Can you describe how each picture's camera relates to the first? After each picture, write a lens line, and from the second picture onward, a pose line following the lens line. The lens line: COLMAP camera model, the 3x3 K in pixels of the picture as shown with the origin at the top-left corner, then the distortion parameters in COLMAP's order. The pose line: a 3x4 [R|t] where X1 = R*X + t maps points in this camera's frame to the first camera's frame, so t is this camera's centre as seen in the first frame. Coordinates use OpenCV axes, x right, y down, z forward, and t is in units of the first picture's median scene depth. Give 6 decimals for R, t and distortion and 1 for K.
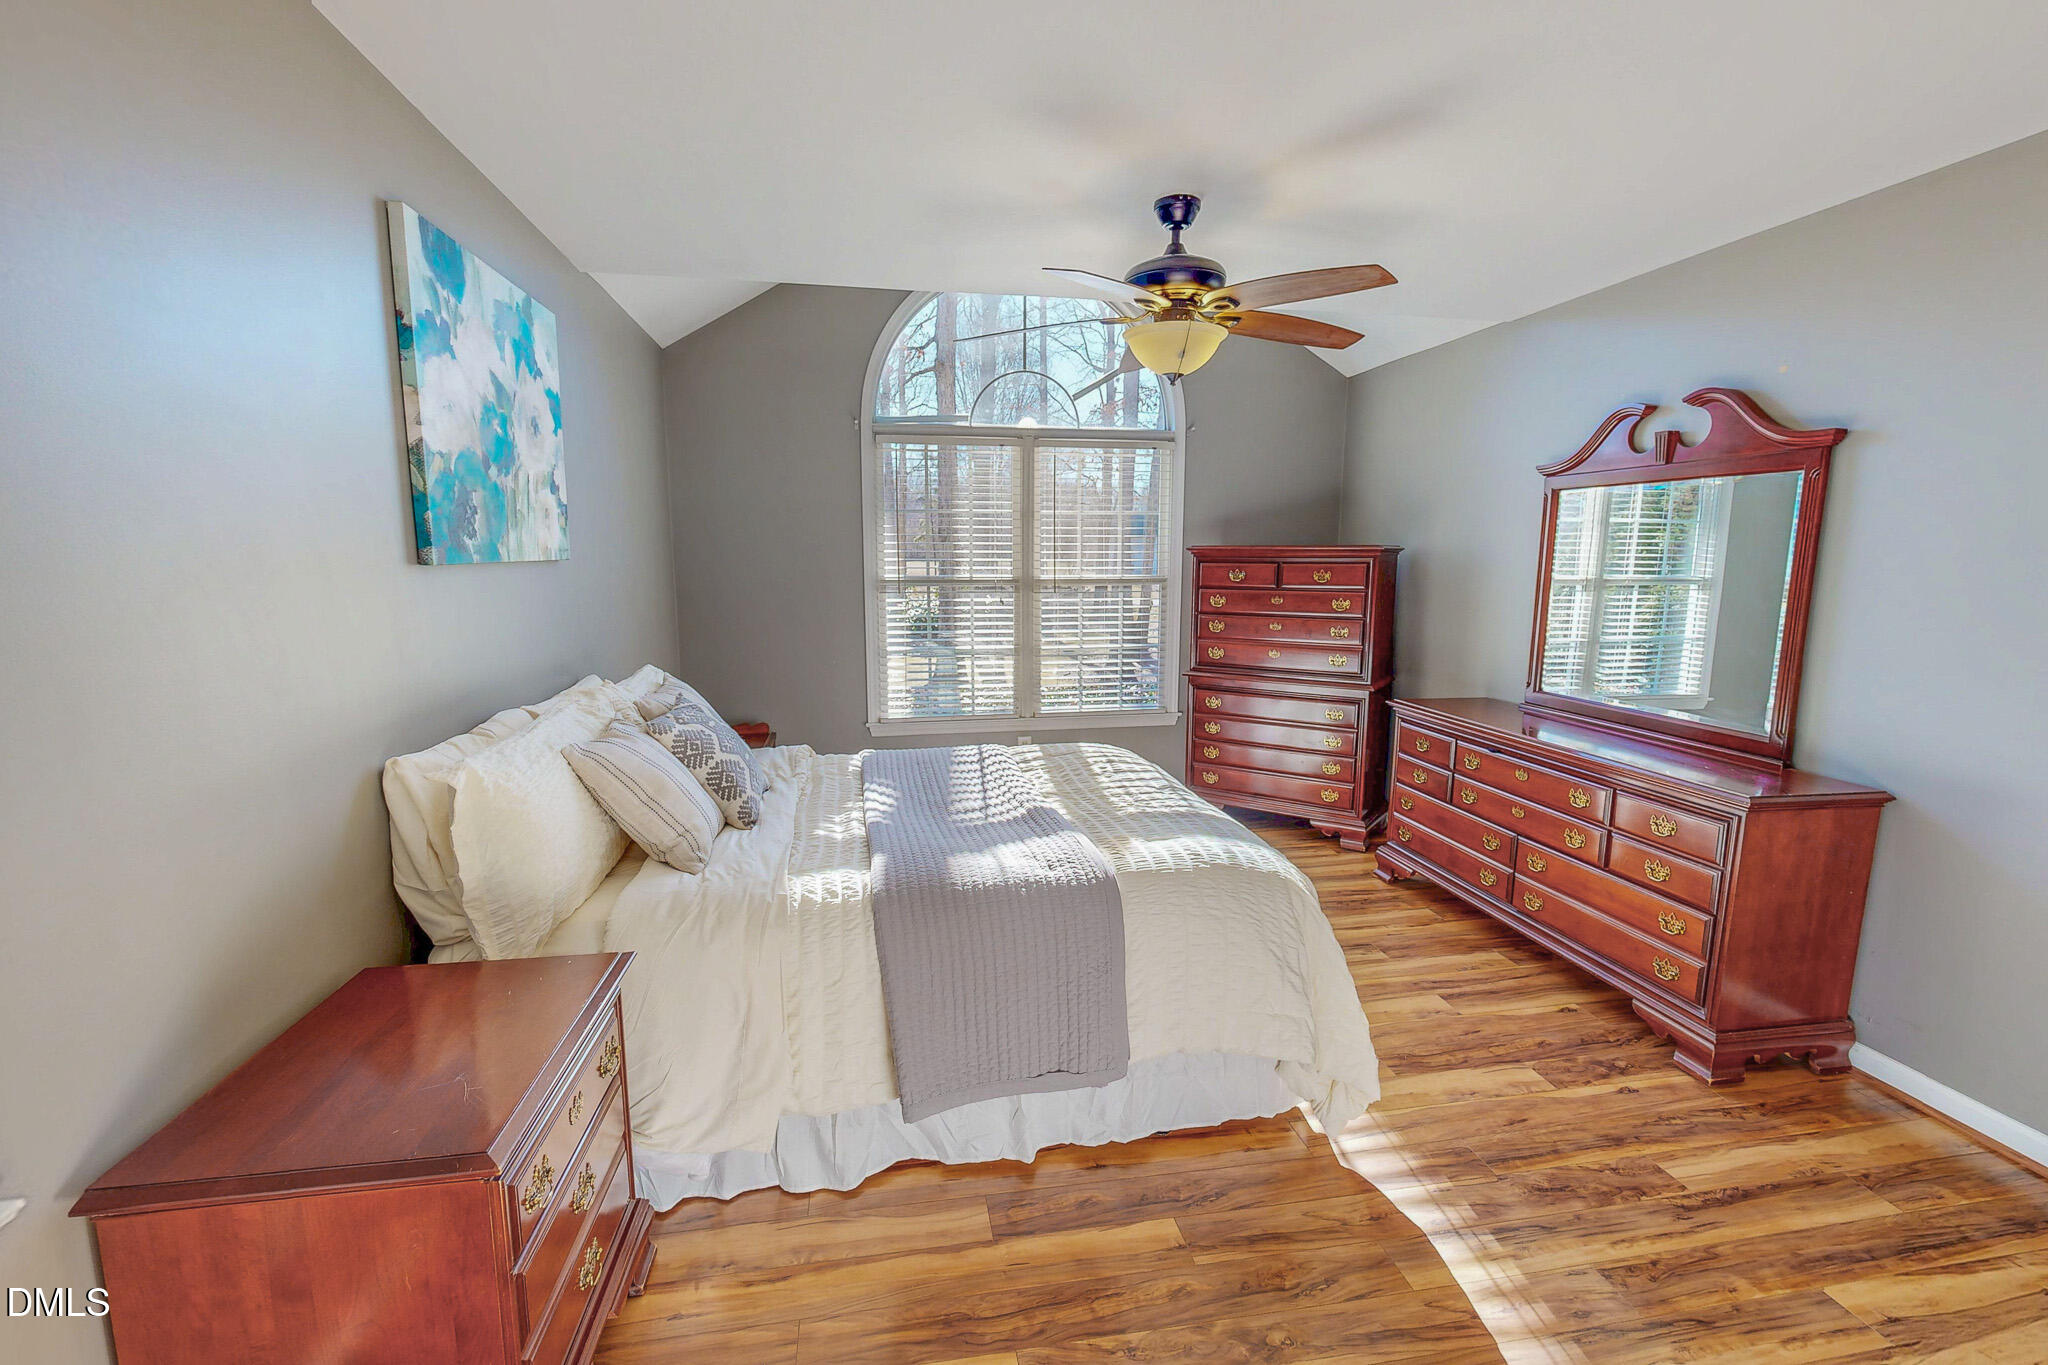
lens RADIAL K [[891.4, 0, 1024.5], [0, 891.4, 686.7], [0, 0, 1]] dist [0.001553, -0.000042]
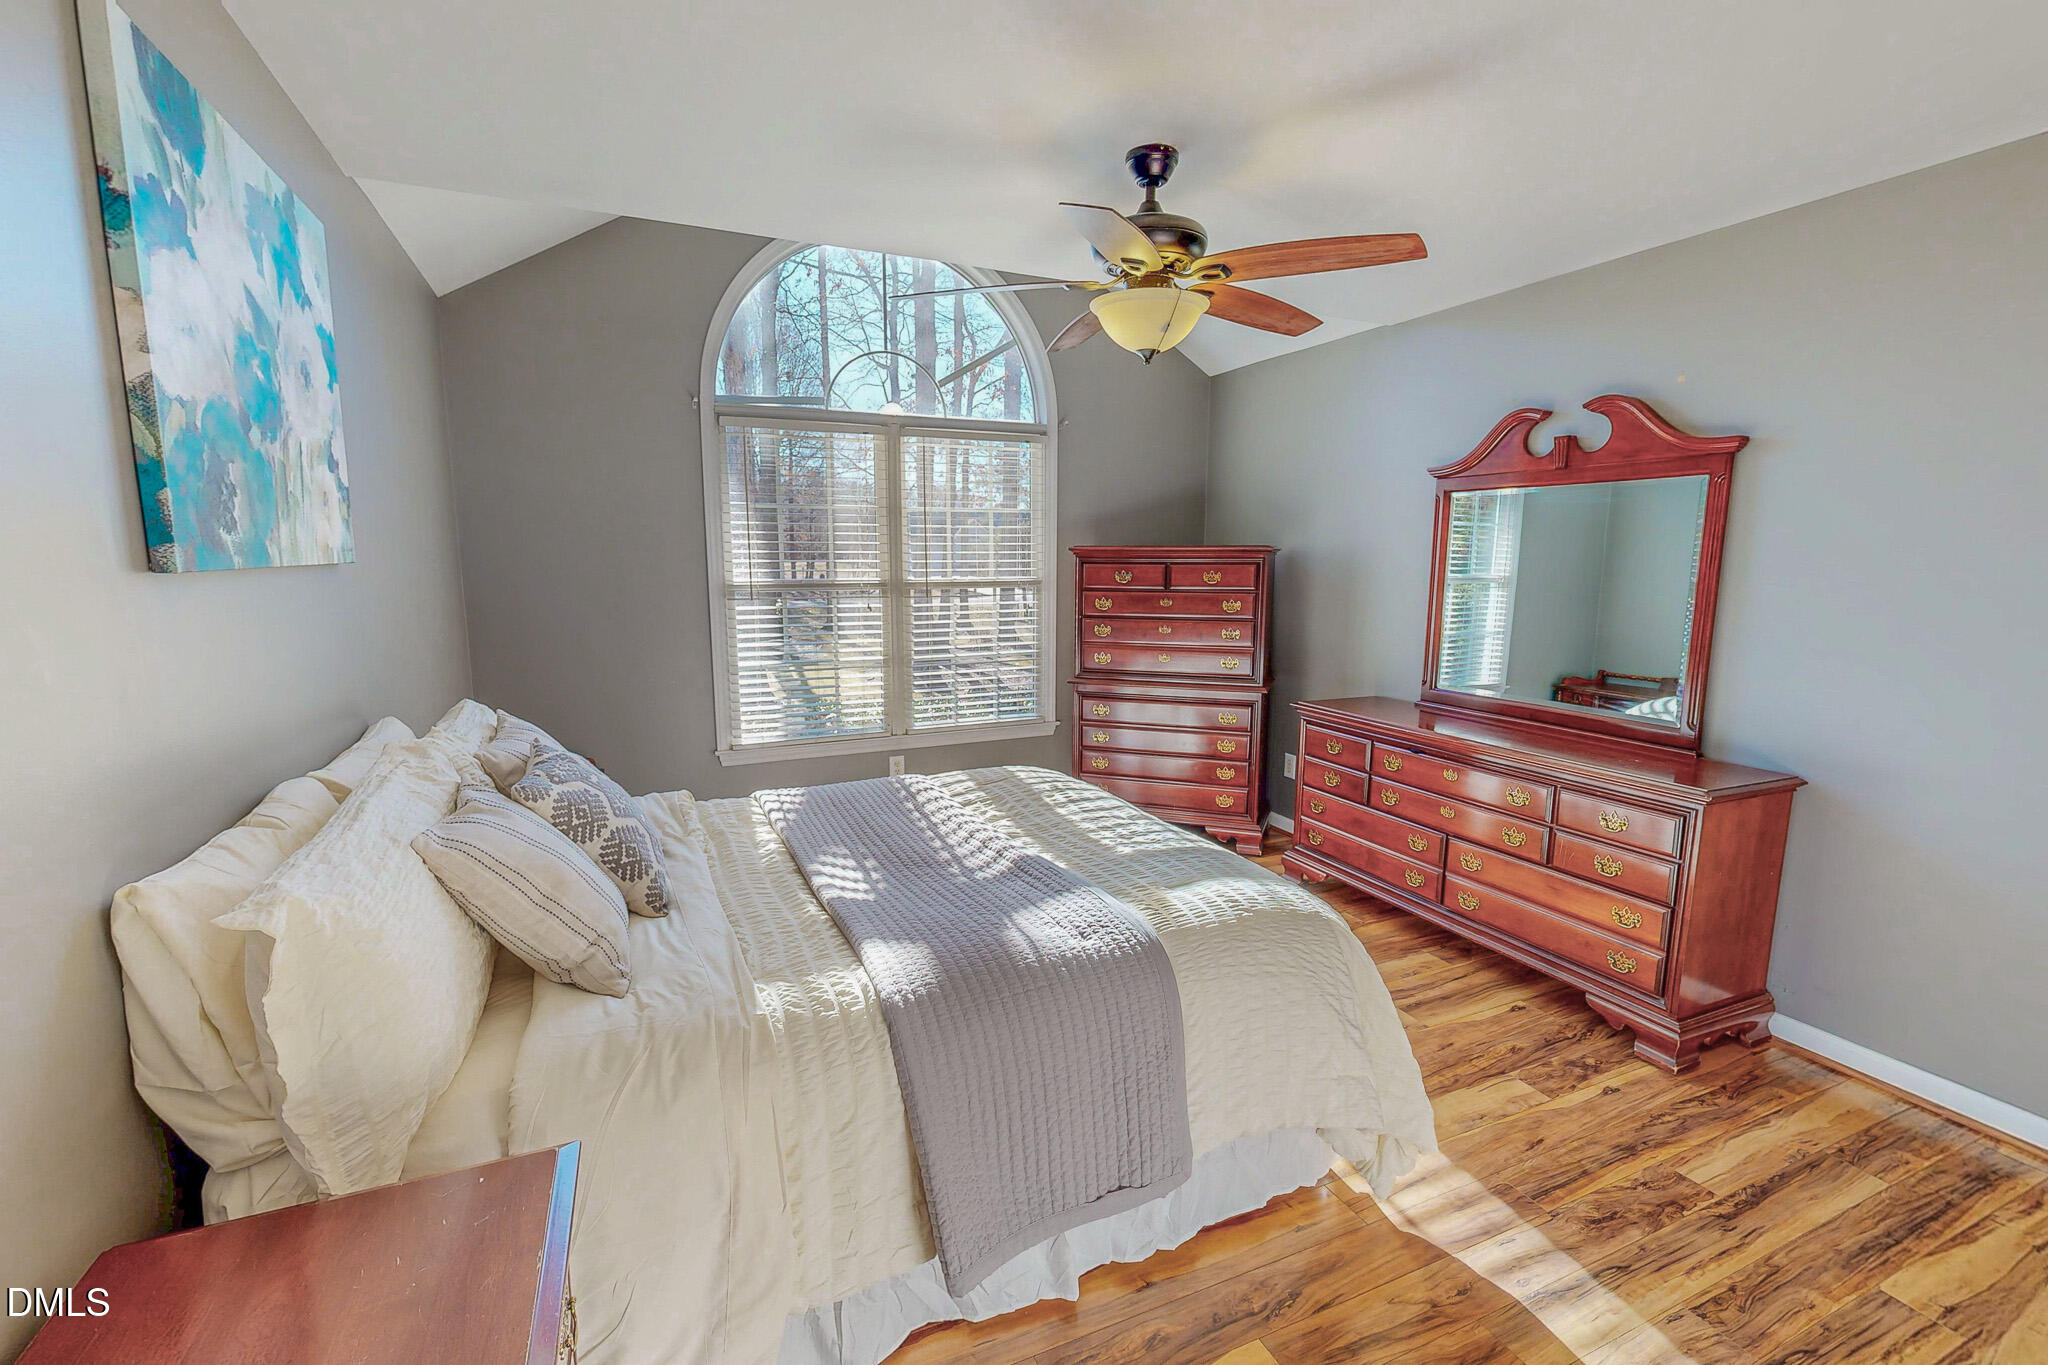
lens RADIAL K [[901.2, 0, 1041.8], [0, 901.2, 687.7], [0, 0, 1]] dist [0.000810, 0.000406]
pose [[0.969806, -0.036122, 0.241189, -0.173499], [0.036298, 0.999334, 0.003711, -0.026323], [-0.241162, 0.005156, 0.970471, 0.173564]]
